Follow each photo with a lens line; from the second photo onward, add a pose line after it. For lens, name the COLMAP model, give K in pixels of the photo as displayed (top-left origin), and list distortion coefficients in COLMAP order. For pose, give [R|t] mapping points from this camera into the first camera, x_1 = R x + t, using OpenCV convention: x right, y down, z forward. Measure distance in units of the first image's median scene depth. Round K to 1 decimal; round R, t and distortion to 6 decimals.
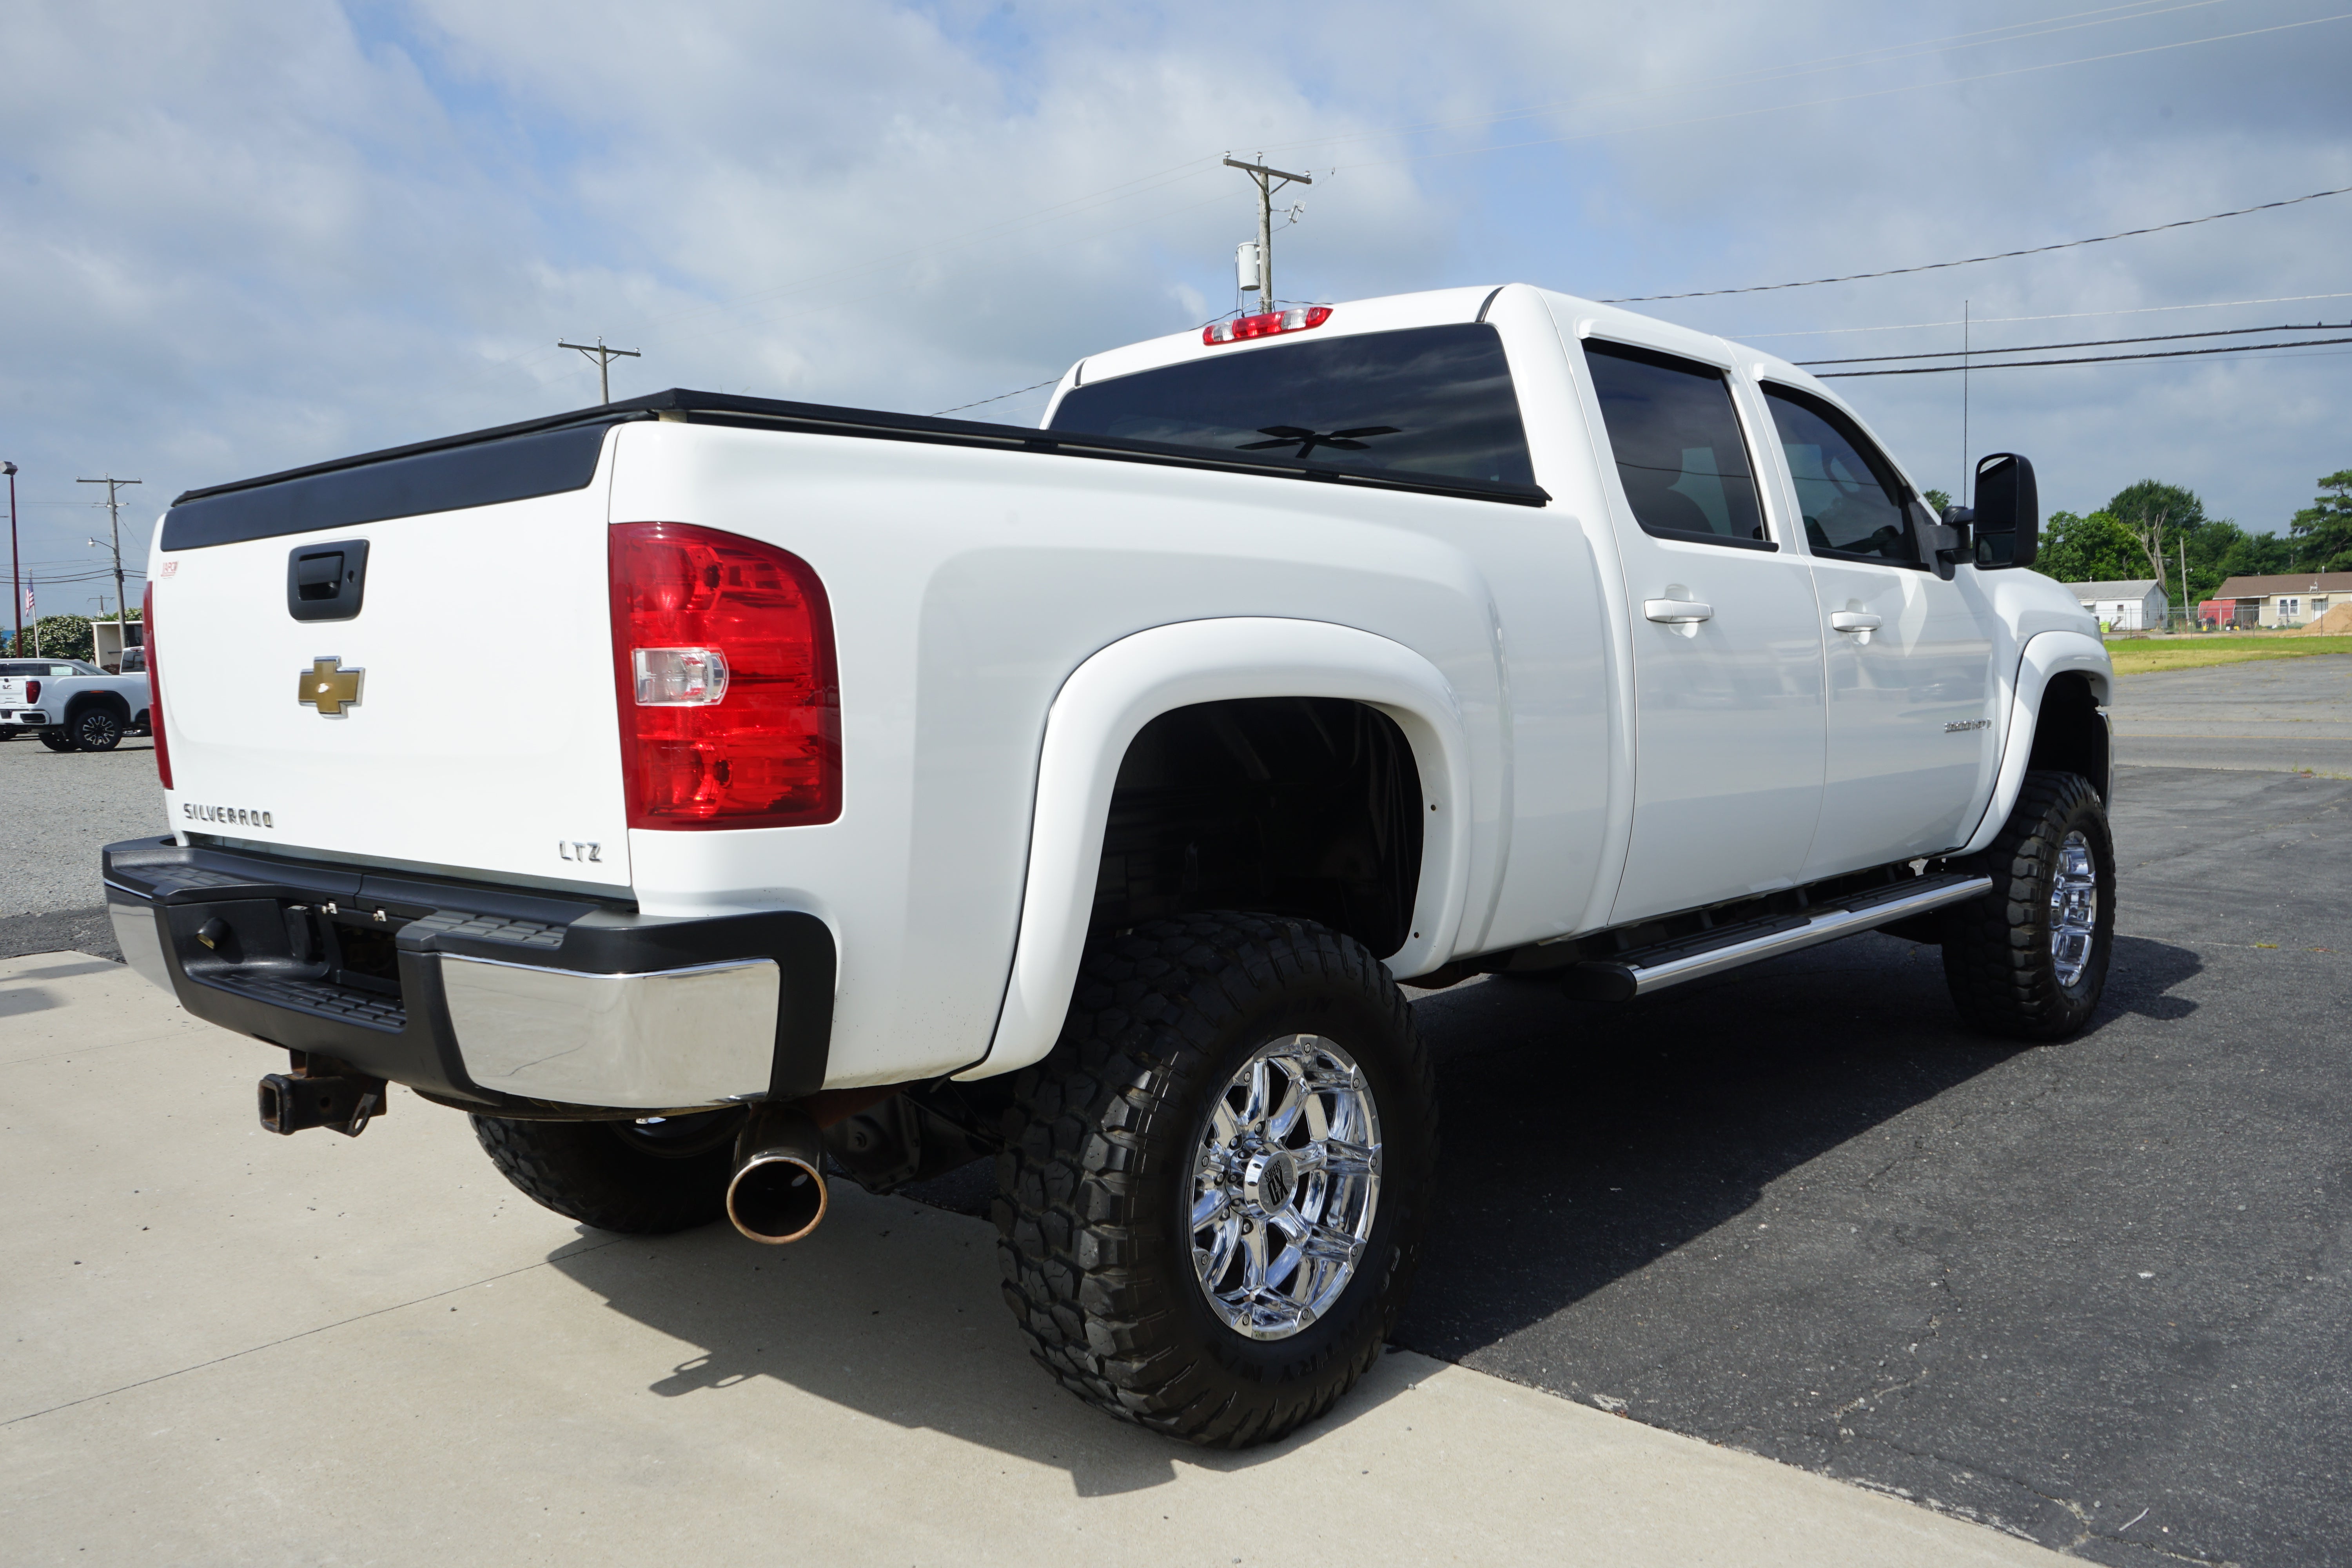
lens RADIAL K [[1887.2, 0, 1179.8], [0, 1887.2, 798.8], [0, 0, 1]] dist [-0.028604, 0.021952]
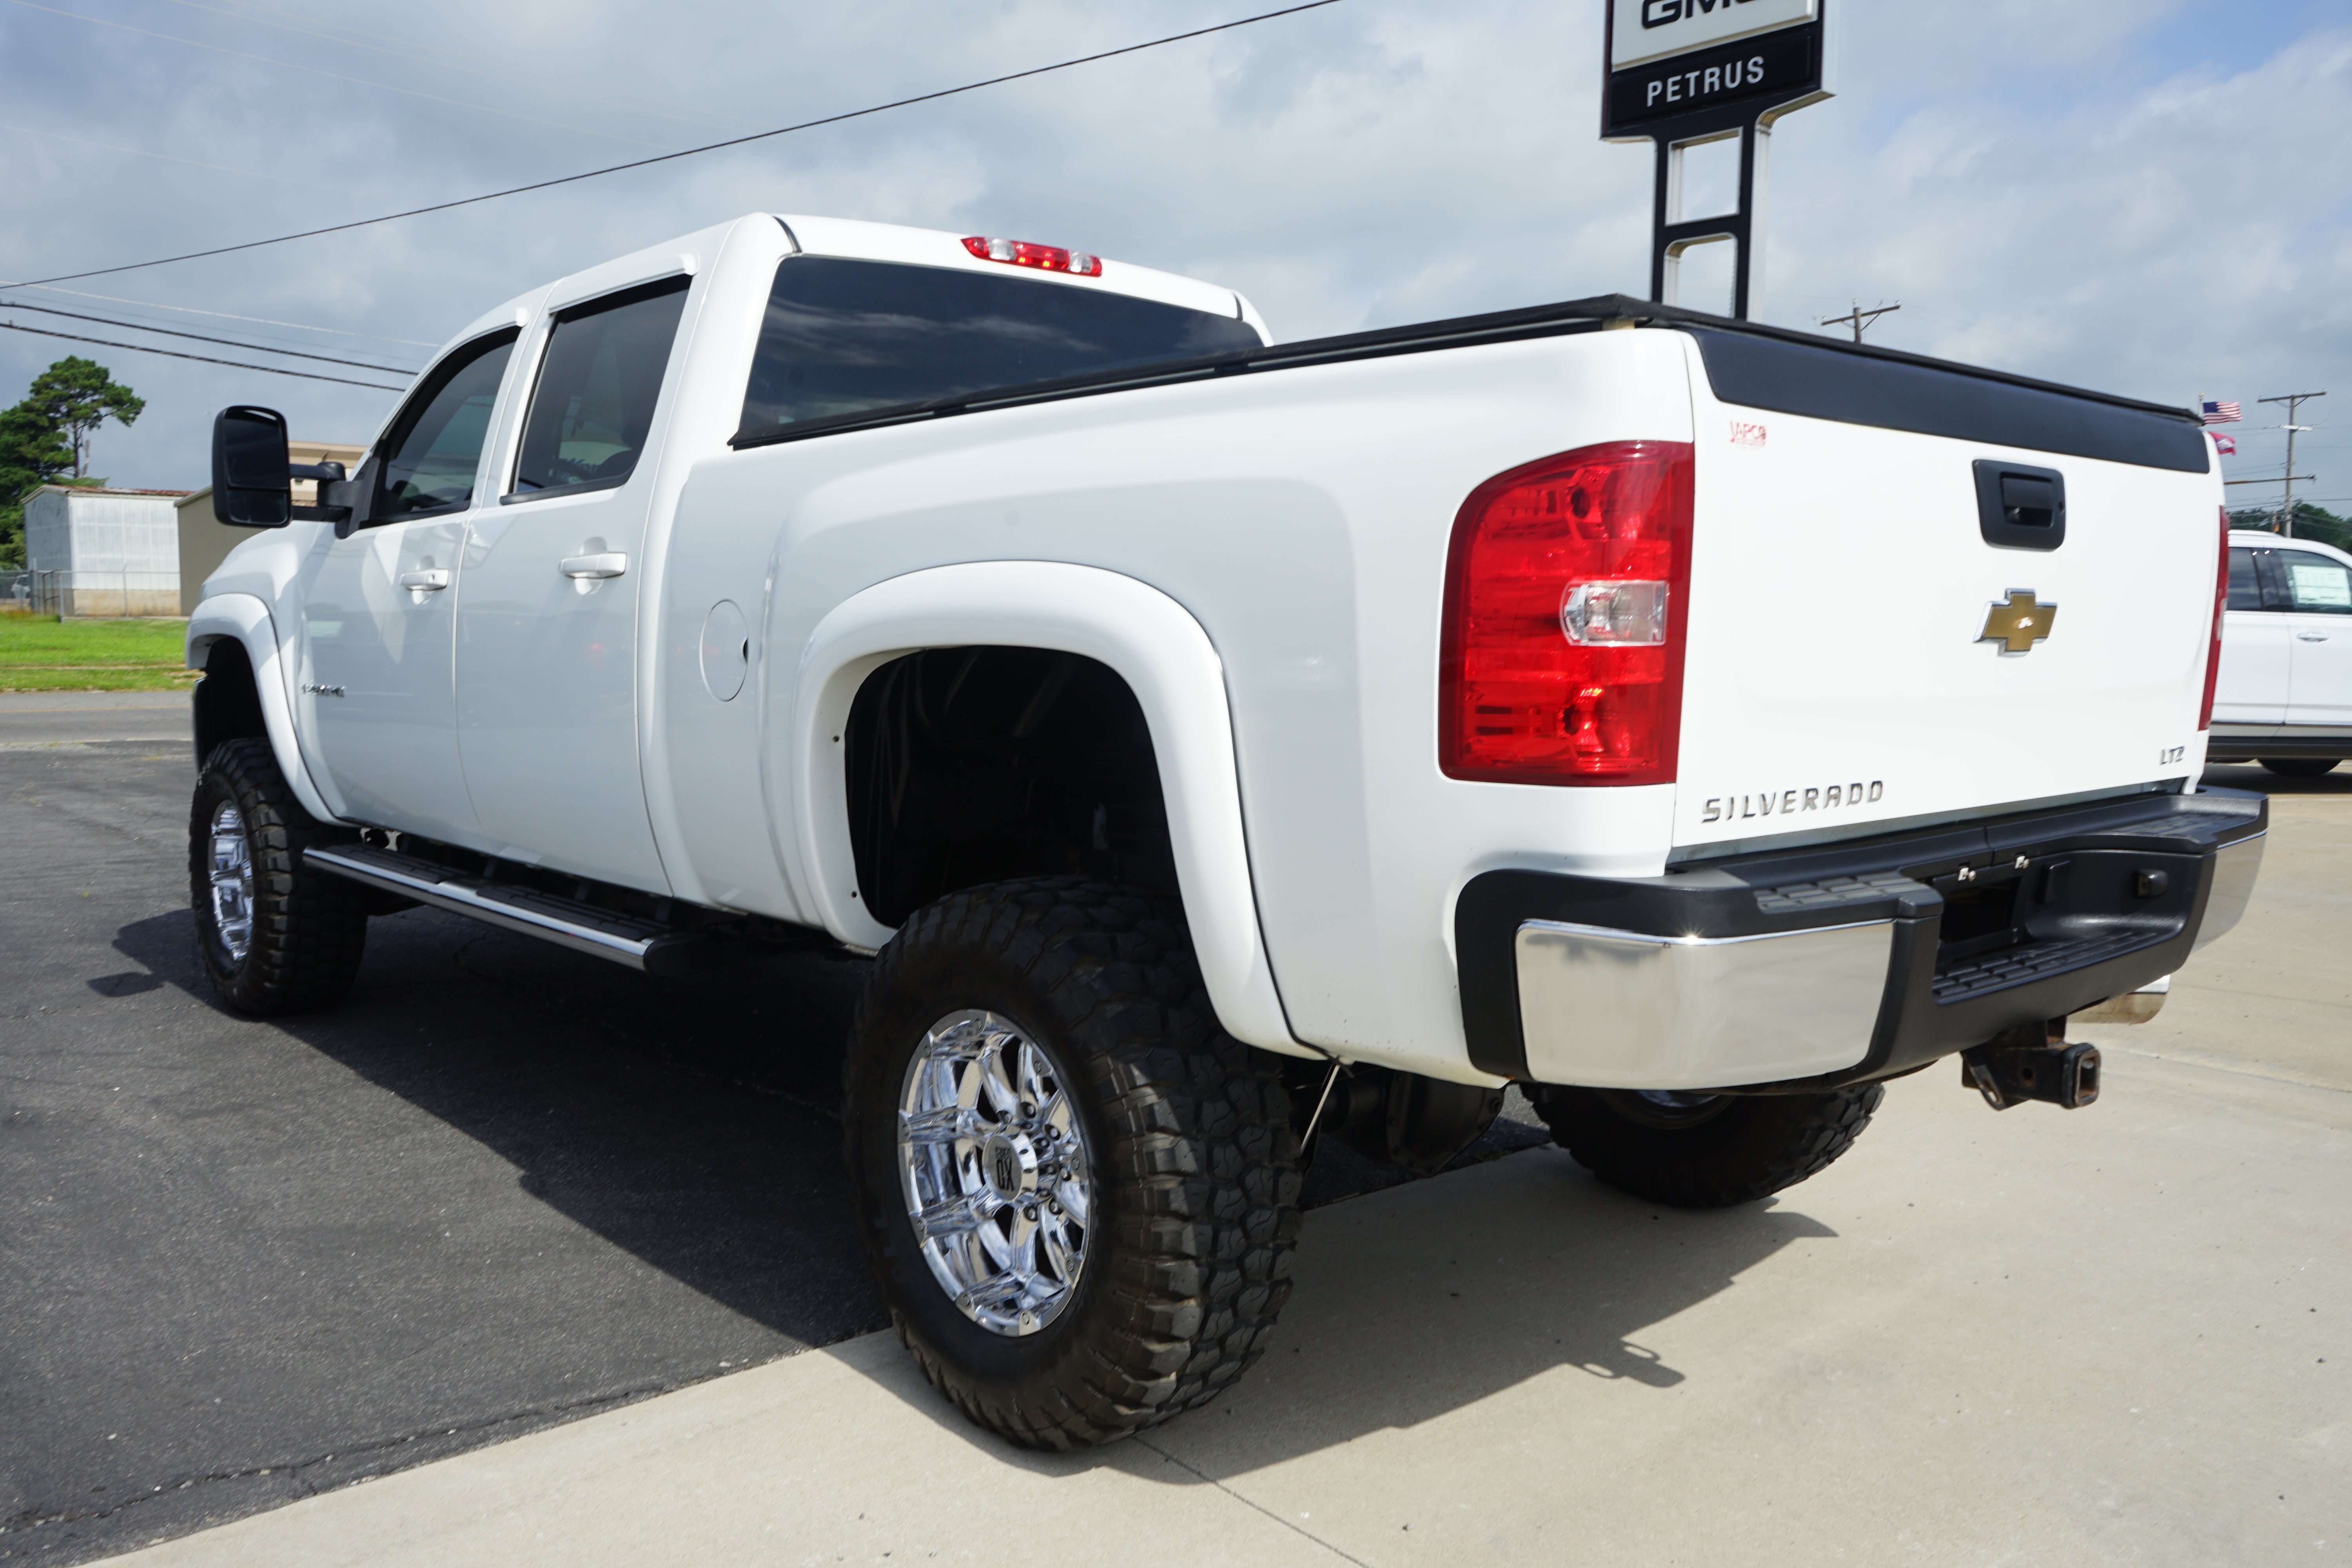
lens RADIAL K [[1887.2, 0, 1179.8], [0, 1887.2, 798.8], [0, 0, 1]] dist [-0.028604, 0.021952]
pose [[0.080922, -0.072248, 0.994098, -1.224237], [0.061837, 0.995812, 0.067339, -0.052948], [-0.994800, 0.056023, 0.085051, 1.165429]]
